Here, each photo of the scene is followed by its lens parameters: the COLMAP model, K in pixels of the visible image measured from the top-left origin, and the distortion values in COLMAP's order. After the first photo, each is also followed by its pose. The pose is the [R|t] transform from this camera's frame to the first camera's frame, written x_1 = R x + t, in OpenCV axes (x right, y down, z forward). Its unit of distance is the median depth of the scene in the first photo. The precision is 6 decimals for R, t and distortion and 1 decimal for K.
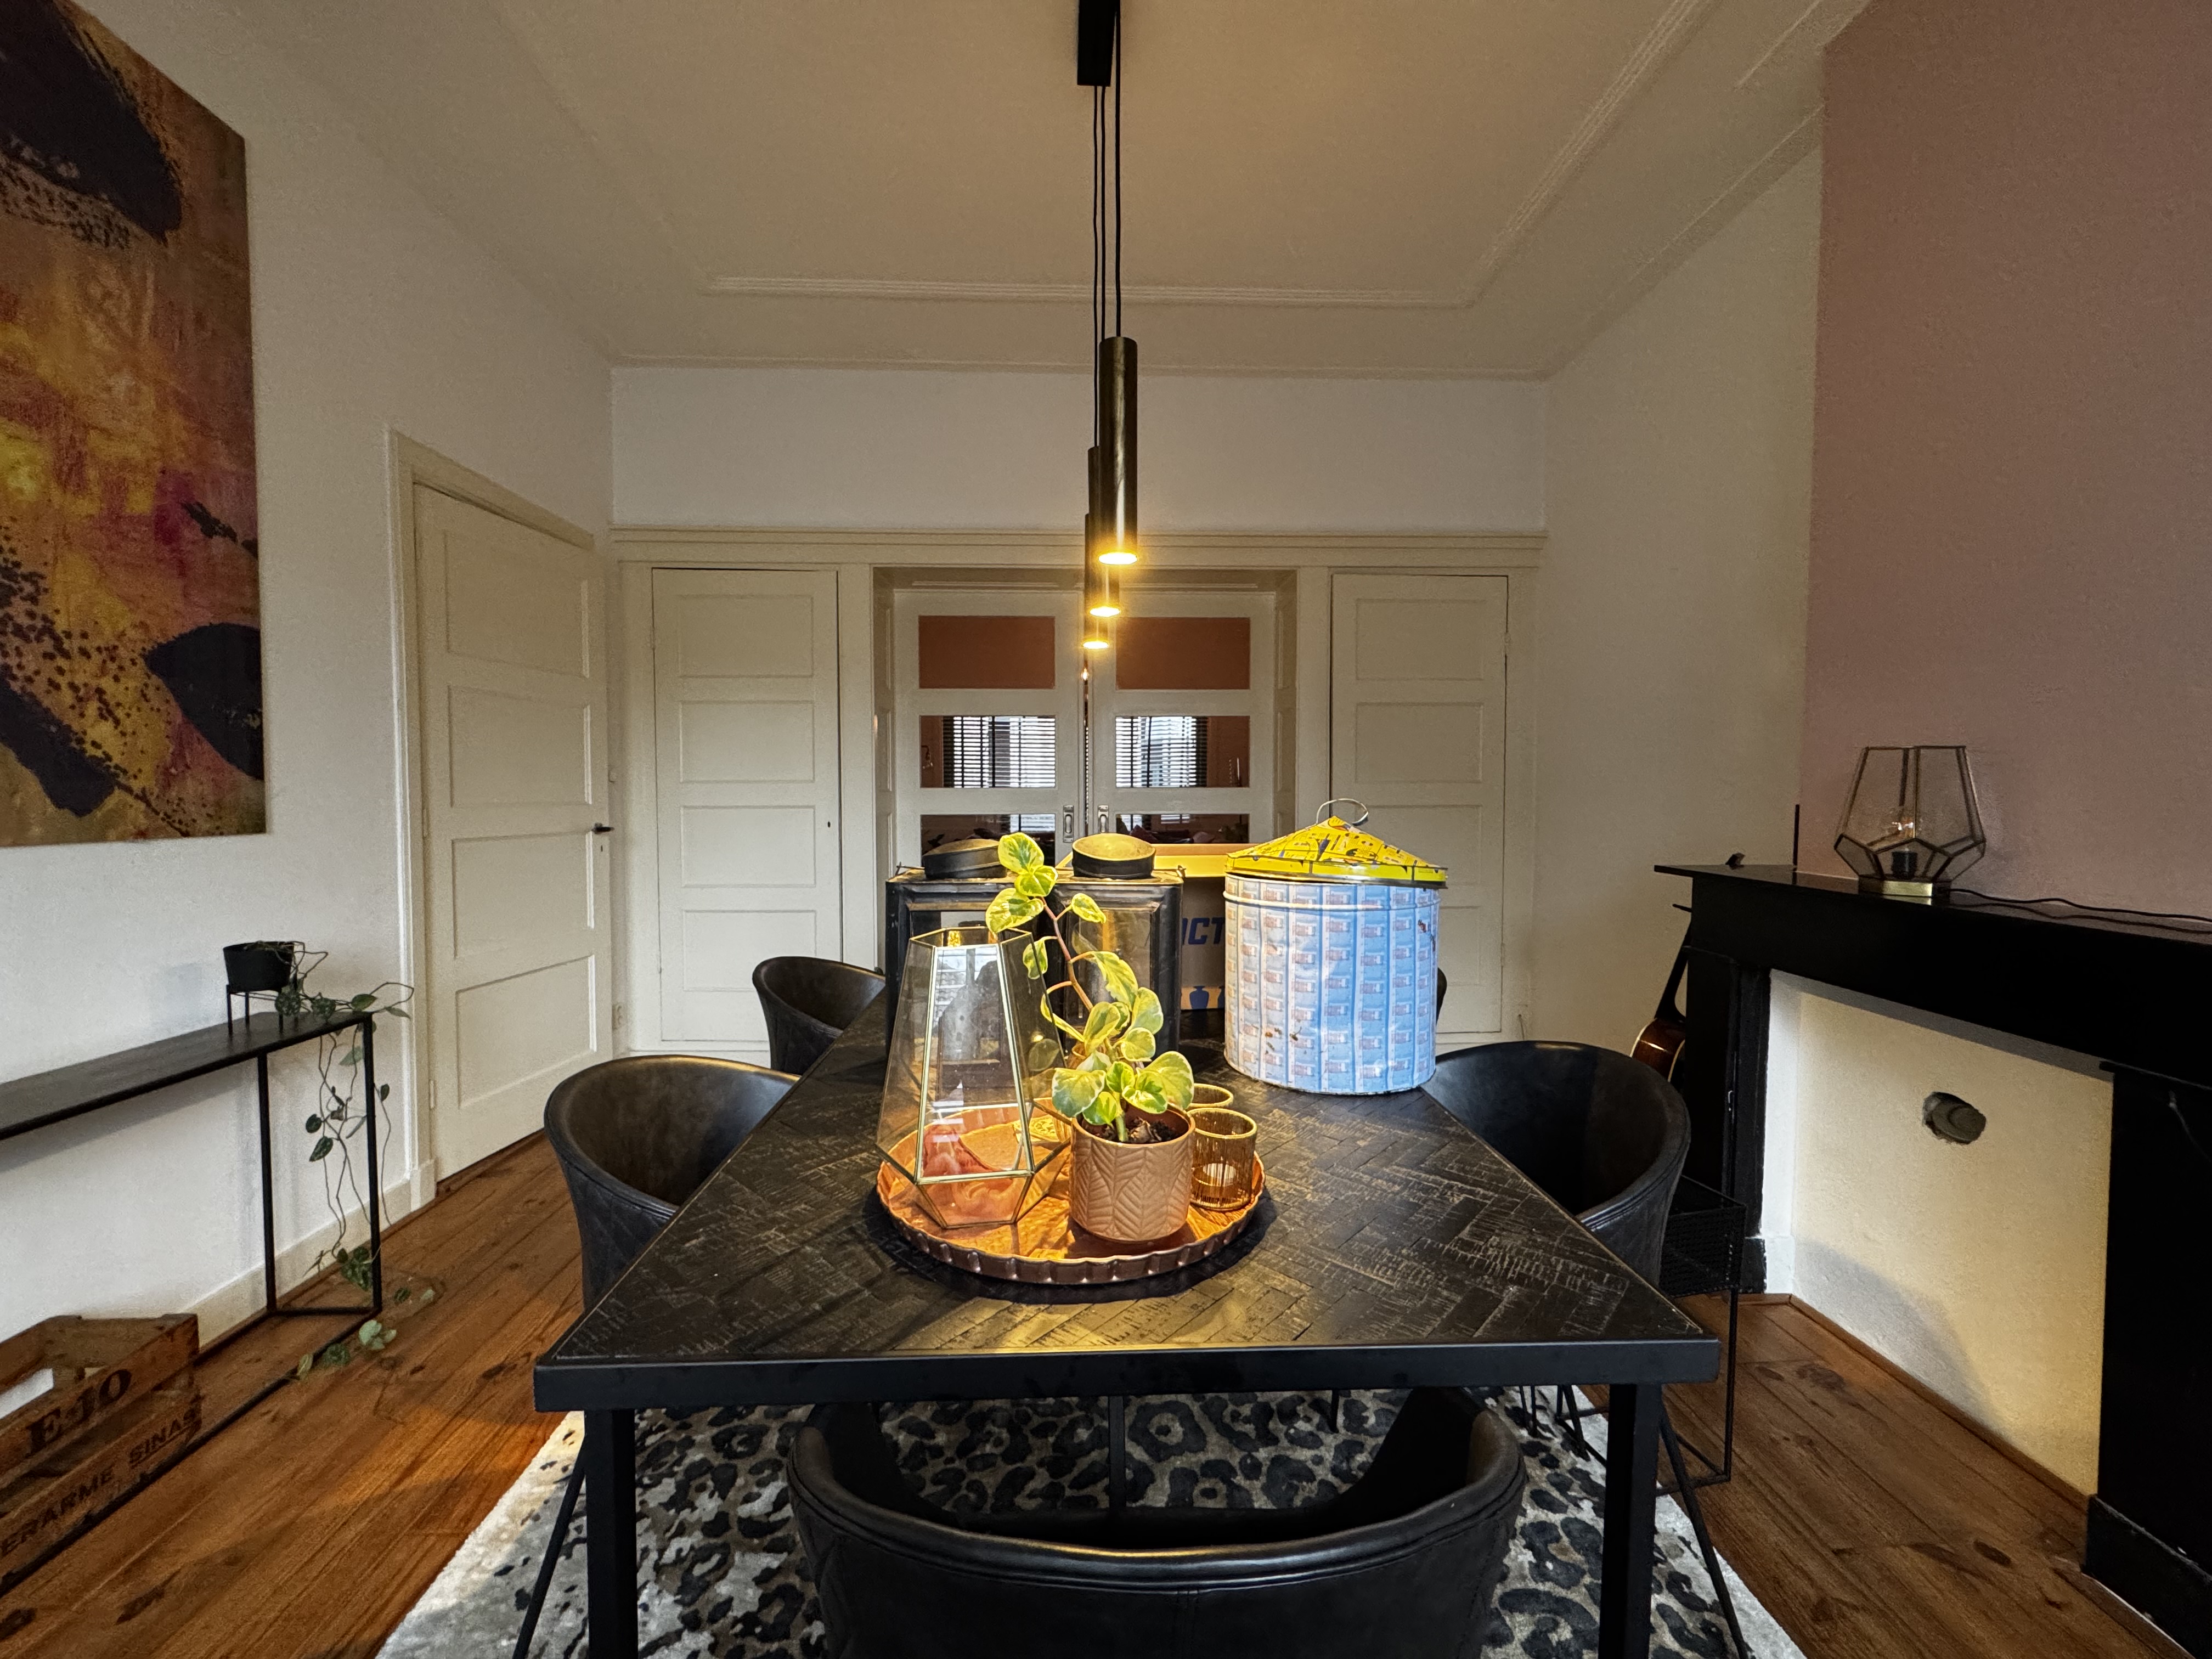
lens RADIAL K [[888.2, 0, 1099.3], [0, 888.2, 828.8], [0, 0, 1]] dist [0.000633, 0.000268]
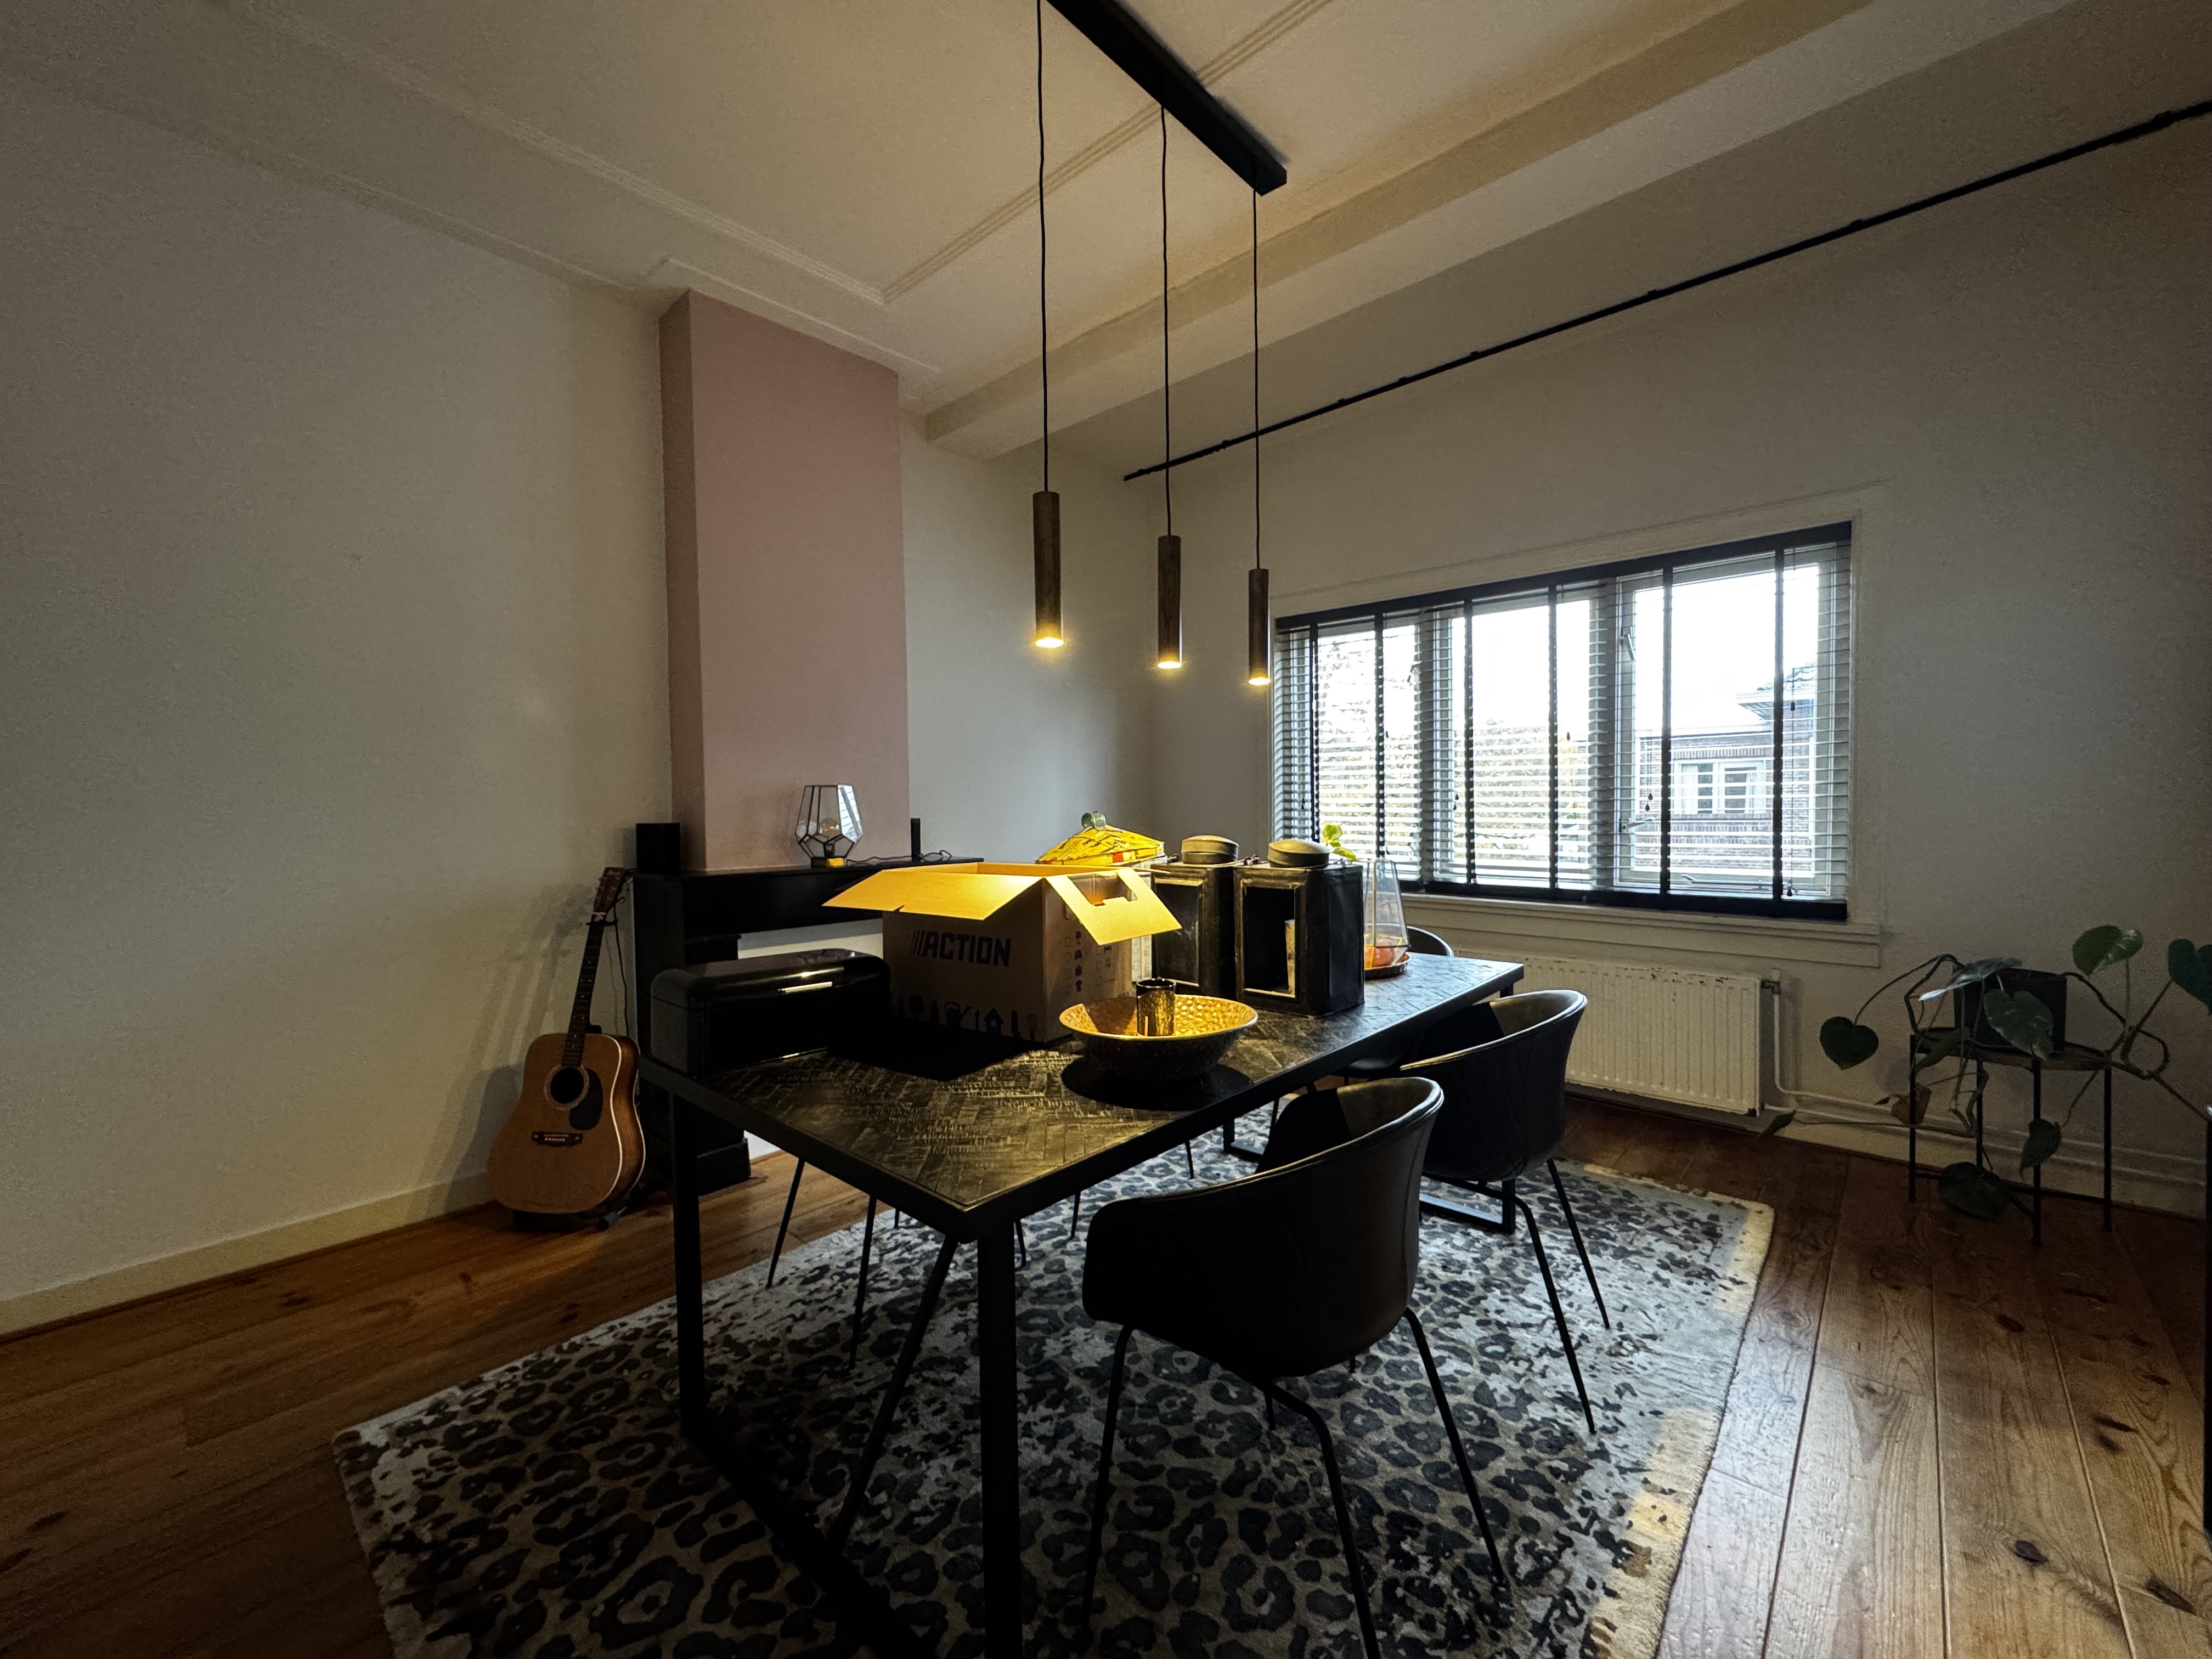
lens RADIAL K [[888.2, 0, 1099.3], [0, 888.2, 828.8], [0, 0, 1]] dist [0.000633, 0.000268]
pose [[-0.713160, -0.006283, 0.700973, -0.903016], [0.044419, 0.997545, 0.054133, -0.089026], [-0.699593, 0.069742, -0.711130, 2.203333]]
